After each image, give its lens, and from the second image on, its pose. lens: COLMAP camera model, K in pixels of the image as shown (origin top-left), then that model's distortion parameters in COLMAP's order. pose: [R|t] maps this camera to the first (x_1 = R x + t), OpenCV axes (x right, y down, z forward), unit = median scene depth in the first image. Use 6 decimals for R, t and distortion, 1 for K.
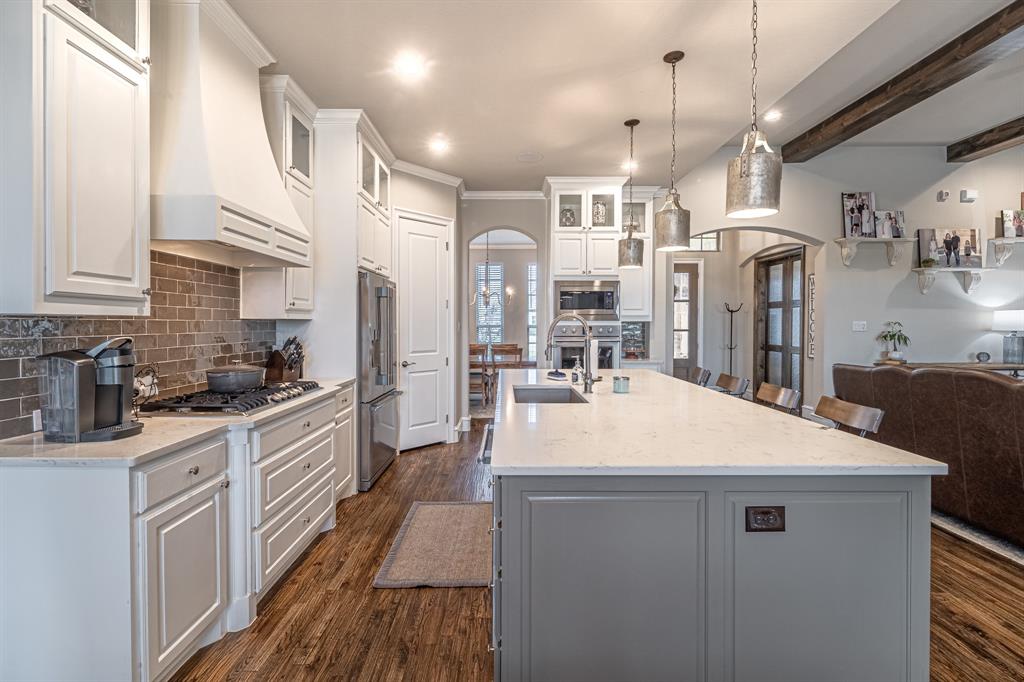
lens RADIAL K [[456.4, 0, 496.1], [0, 456.4, 326.3], [0, 0, 1]] dist [0.000503, -0.003278]
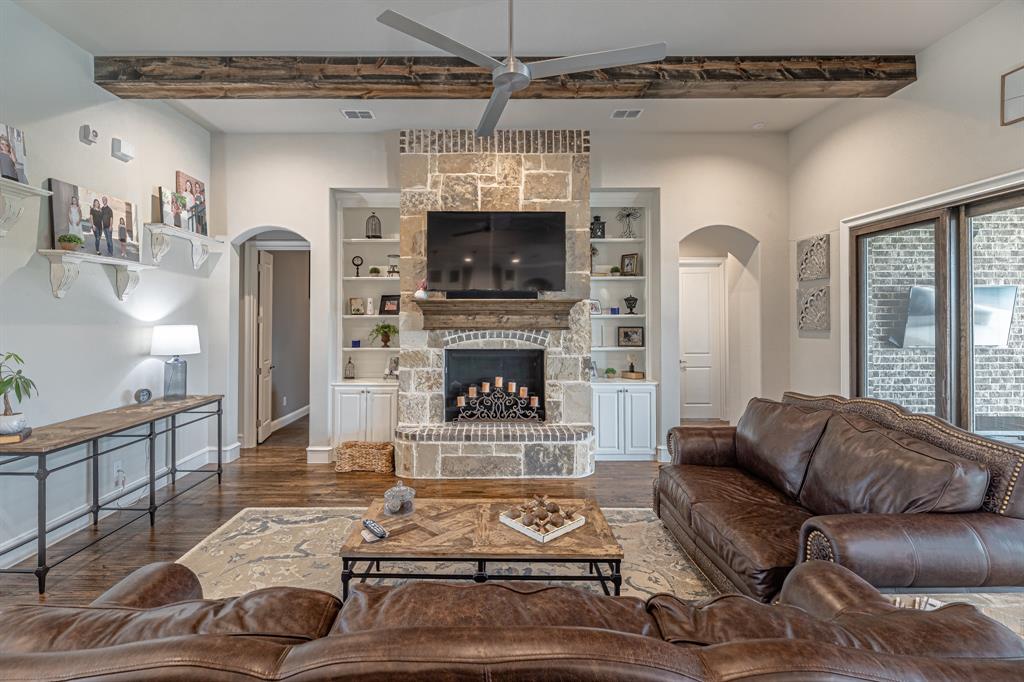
lens RADIAL K [[456.4, 0, 485.4], [0, 456.4, 313.6], [0, 0, 1]] dist [0.000503, -0.003278]
pose [[-0.022043, 0.008851, 0.999718, 0.423362], [0.012109, 0.999890, -0.008586, -0.046135], [-0.999684, 0.011917, -0.022148, 0.557687]]
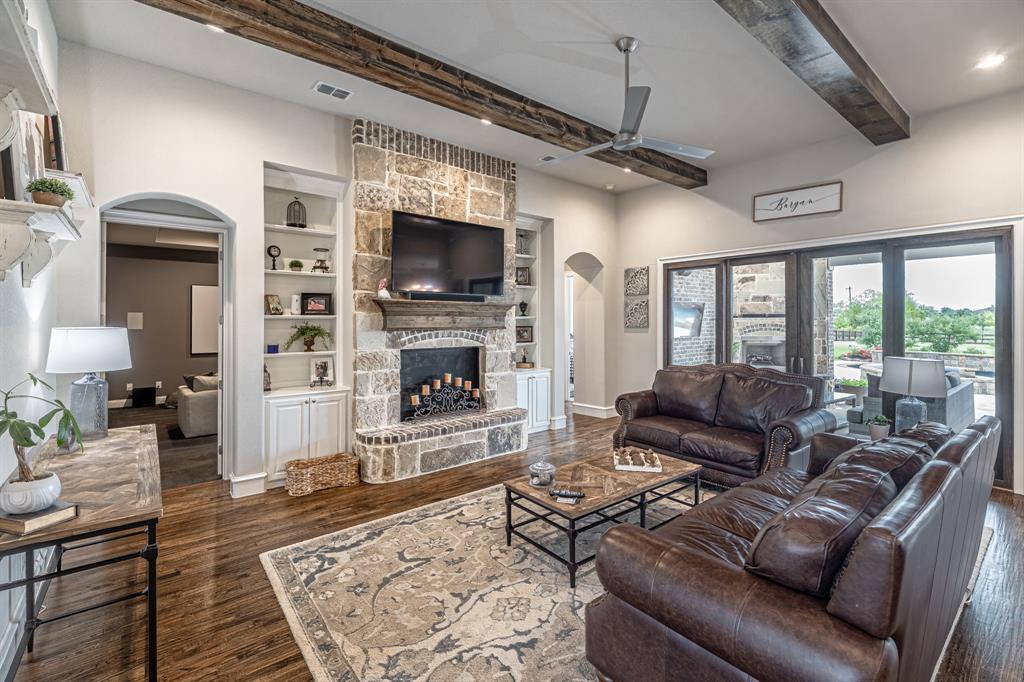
lens RADIAL K [[456.4, 0, 492.6], [0, 456.4, 318.1], [0, 0, 1]] dist [0.000503, -0.003278]
pose [[-0.645384, 0.001425, 0.763857, 0.527696], [0.006488, 0.999972, 0.003616, -0.049506], [-0.763831, 0.007289, -0.645376, 1.096949]]
